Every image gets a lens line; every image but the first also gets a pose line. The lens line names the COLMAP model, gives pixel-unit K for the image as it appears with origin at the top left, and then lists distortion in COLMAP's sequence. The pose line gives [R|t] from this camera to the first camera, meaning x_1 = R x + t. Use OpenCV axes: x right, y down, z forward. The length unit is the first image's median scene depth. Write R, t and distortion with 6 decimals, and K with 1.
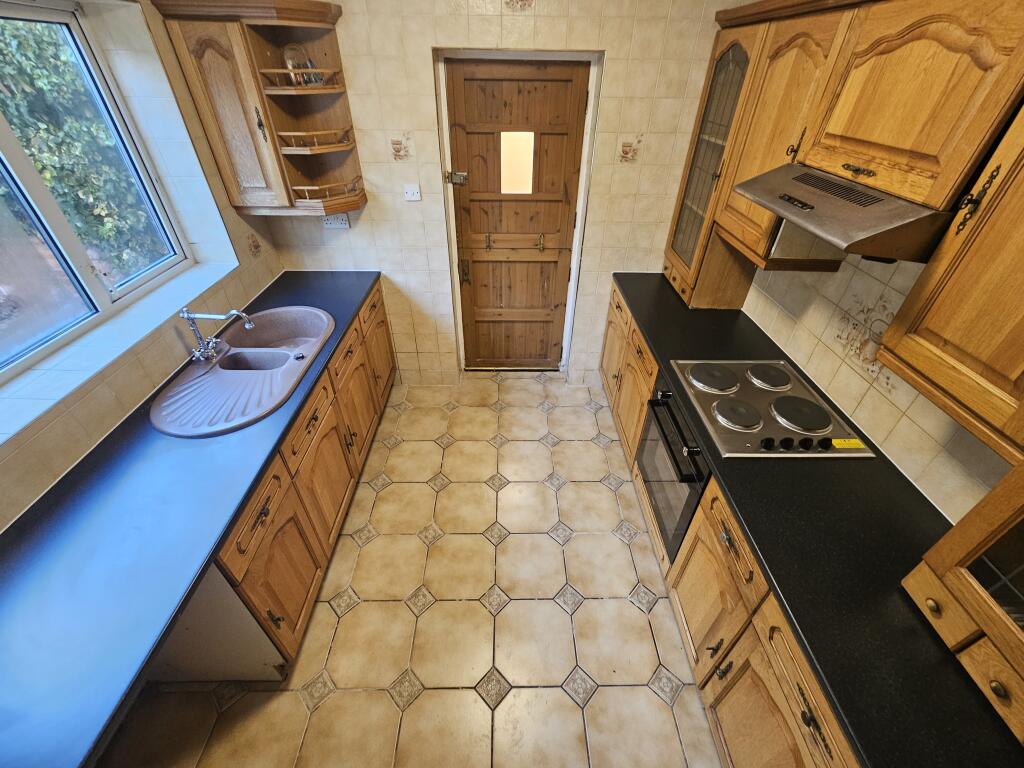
lens RADIAL K [[424.4, 0, 512.4], [0, 424.4, 388.2], [0, 0, 1]] dist [-0.000603, 0.000224]
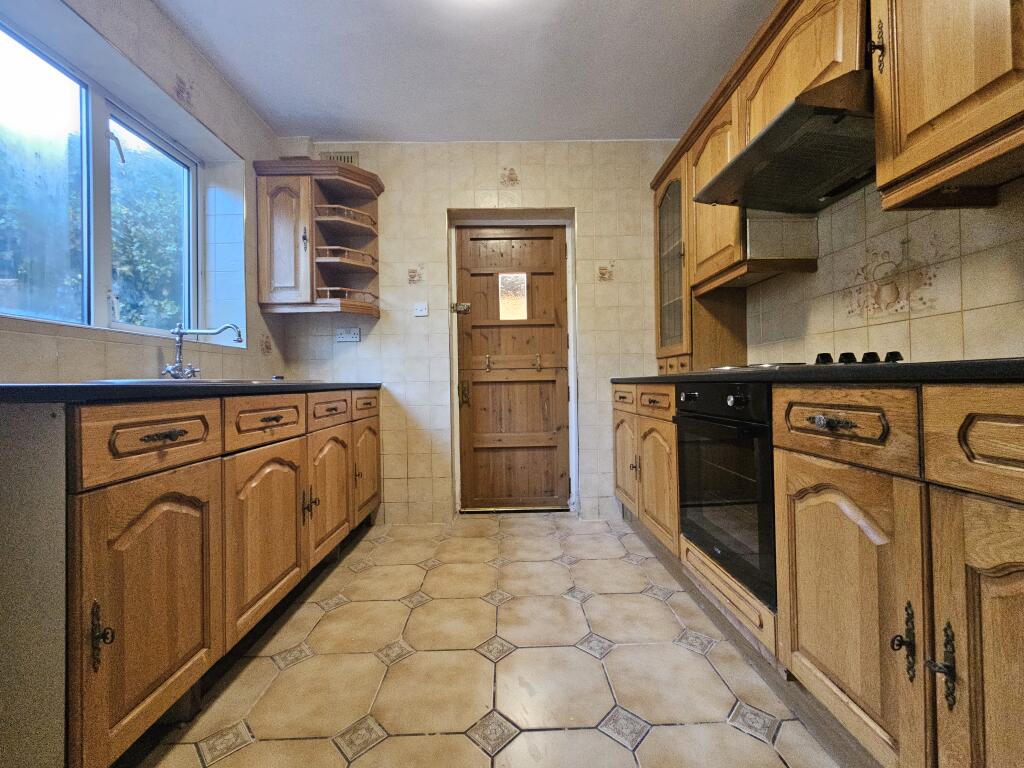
lens RADIAL K [[424.4, 0, 512.1], [0, 424.4, 381.8], [0, 0, 1]] dist [-0.000603, 0.000224]
pose [[0.999531, -0.030235, 0.004841, -0.003881], [0.026943, 0.793326, -0.608201, 0.403697], [0.014549, 0.608046, 0.793769, 0.229264]]
